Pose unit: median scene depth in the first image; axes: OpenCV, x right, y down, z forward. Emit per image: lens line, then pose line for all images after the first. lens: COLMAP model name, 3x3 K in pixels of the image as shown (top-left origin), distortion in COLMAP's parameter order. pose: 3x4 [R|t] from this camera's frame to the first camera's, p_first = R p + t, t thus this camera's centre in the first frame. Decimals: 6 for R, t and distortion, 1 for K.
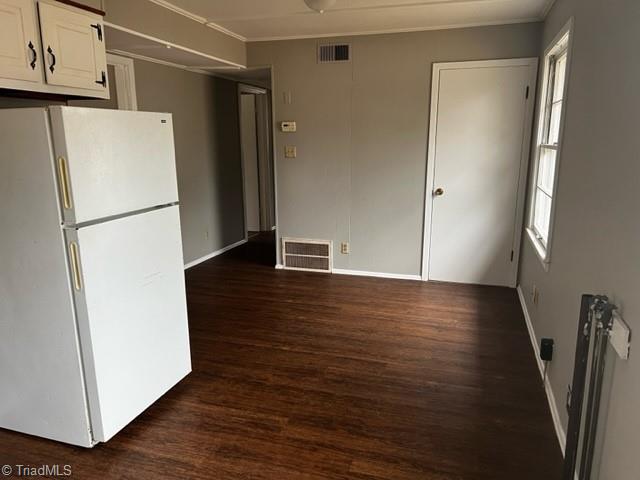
lens RADIAL K [[474.0, 0, 323.0], [0, 474.0, 250.2], [0, 0, 1]] dist [0.027837, 0.000755]
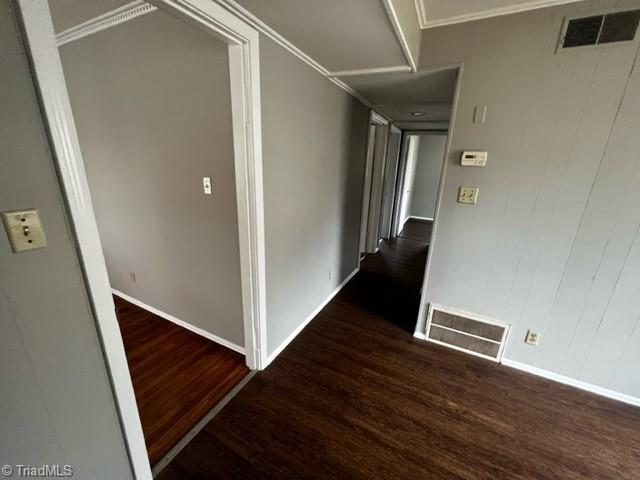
lens RADIAL K [[258.1, 0, 320.0], [0, 258.1, 240.0], [0, 0, 1]] dist [-0.001327, -0.000332]
pose [[0.983789, 0.086692, -0.156980, -0.214618], [-0.077617, 0.994987, 0.063060, -0.148111], [0.161660, -0.049853, 0.985586, 0.585141]]
